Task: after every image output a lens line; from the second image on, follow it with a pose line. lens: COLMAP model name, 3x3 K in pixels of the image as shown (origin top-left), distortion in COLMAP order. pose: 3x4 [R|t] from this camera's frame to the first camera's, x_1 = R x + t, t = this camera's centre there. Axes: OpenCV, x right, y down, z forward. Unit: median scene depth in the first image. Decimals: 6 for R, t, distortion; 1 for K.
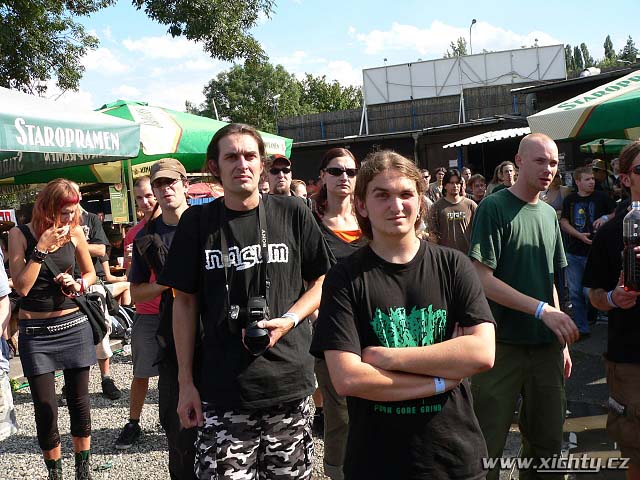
lens RADIAL K [[662.1, 0, 317.3], [0, 662.1, 234.9], [0, 0, 1]] dist [-0.129299, 0.000000]
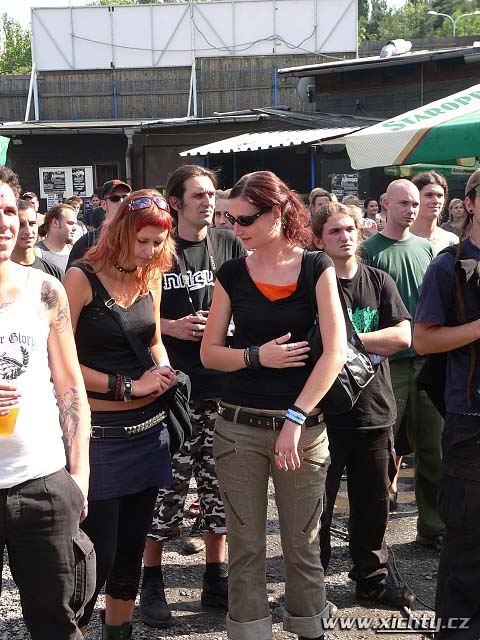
lens RADIAL K [[1156.3, 0, 240.7], [0, 1156.3, 324.5], [0, 0, 1]] dist [0.487617, 0.000000]
pose [[0.955631, 0.002953, 0.294550, -0.271965], [-0.010748, 0.999633, 0.024848, 0.025701], [-0.294369, -0.026911, 0.955313, -0.444125]]
